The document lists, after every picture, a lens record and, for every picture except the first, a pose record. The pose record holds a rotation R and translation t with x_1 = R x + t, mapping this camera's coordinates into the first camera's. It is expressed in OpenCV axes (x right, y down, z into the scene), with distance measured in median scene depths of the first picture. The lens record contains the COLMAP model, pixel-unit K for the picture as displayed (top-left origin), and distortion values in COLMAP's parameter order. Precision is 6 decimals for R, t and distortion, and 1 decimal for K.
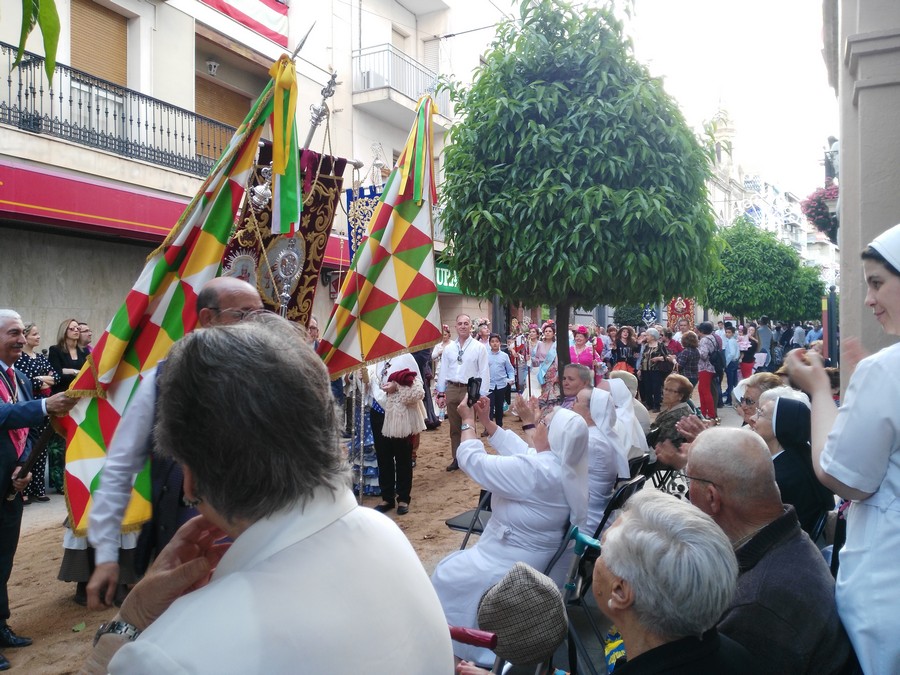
lens RADIAL K [[735.5, 0, 450.0], [0, 735.5, 337.5], [0, 0, 1]] dist [0.147905, -0.291587]
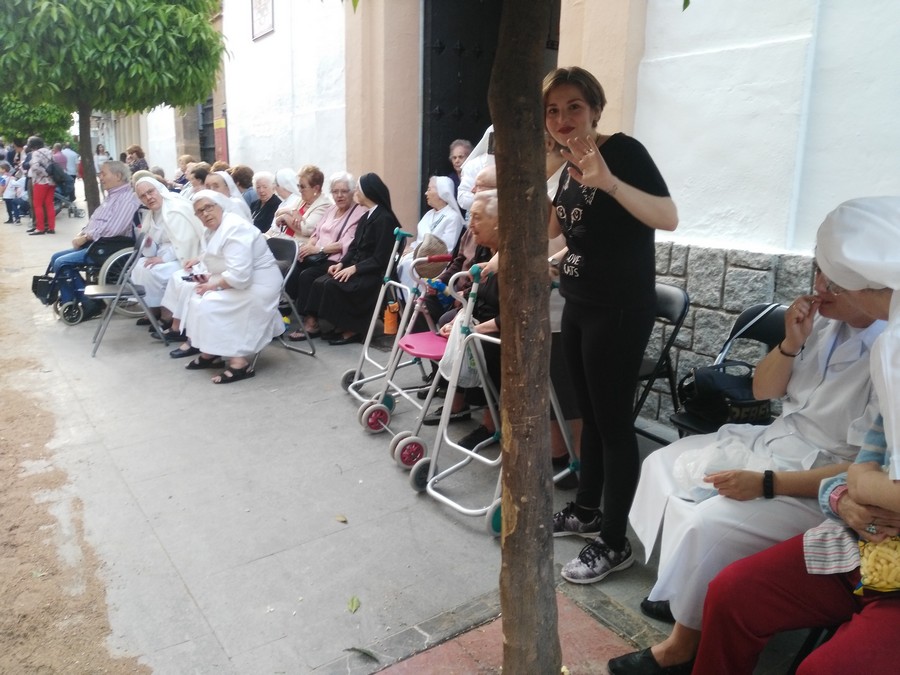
lens RADIAL K [[741.7, 0, 450.0], [0, 741.7, 337.5], [0, 0, 1]] dist [0.080639, -0.140495]
pose [[0.547387, -0.160532, 0.821339, -0.584091], [-0.025427, 0.977786, 0.208056, 0.053490], [-0.836493, -0.134771, 0.531145, -0.077519]]
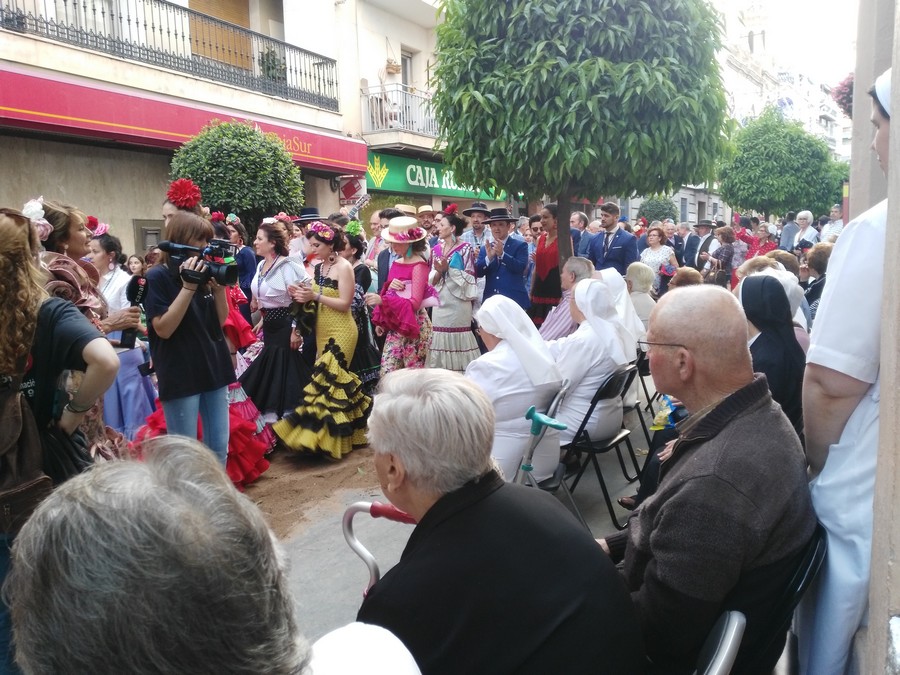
lens RADIAL K [[735.5, 0, 450.0], [0, 735.5, 337.5], [0, 0, 1]] dist [0.147905, -0.291587]
pose [[0.999253, -0.018740, -0.033792, 0.040740], [0.022665, 0.992540, 0.119790, 0.022521], [0.031295, -0.120467, 0.992224, 0.030457]]
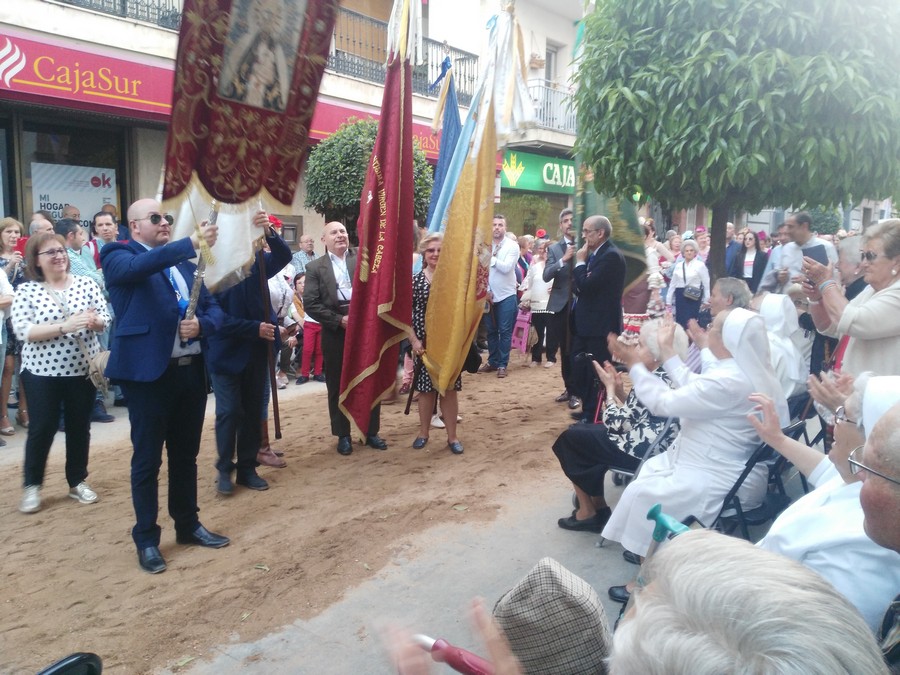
lens RADIAL K [[738.4, 0, 450.0], [0, 738.4, 337.5], [0, 0, 1]] dist [0.130822, -0.242808]
pose [[0.978175, 0.039451, -0.204006, 0.037978], [-0.014223, 0.992220, 0.123680, 0.003583], [0.207298, -0.118079, 0.971126, 0.114993]]
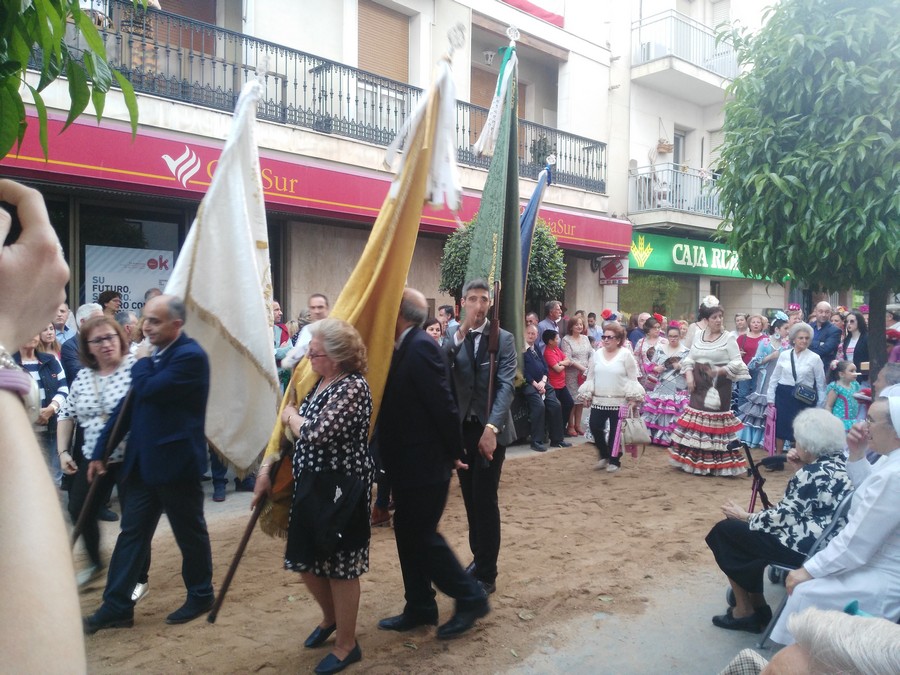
lens RADIAL K [[738.4, 0, 450.0], [0, 738.4, 337.5], [0, 0, 1]] dist [0.130822, -0.242808]
pose [[0.932508, 0.019838, -0.360605, 0.017410], [-0.014011, 0.999726, 0.018766, 0.000292], [0.360878, -0.012447, 0.932530, 0.088526]]
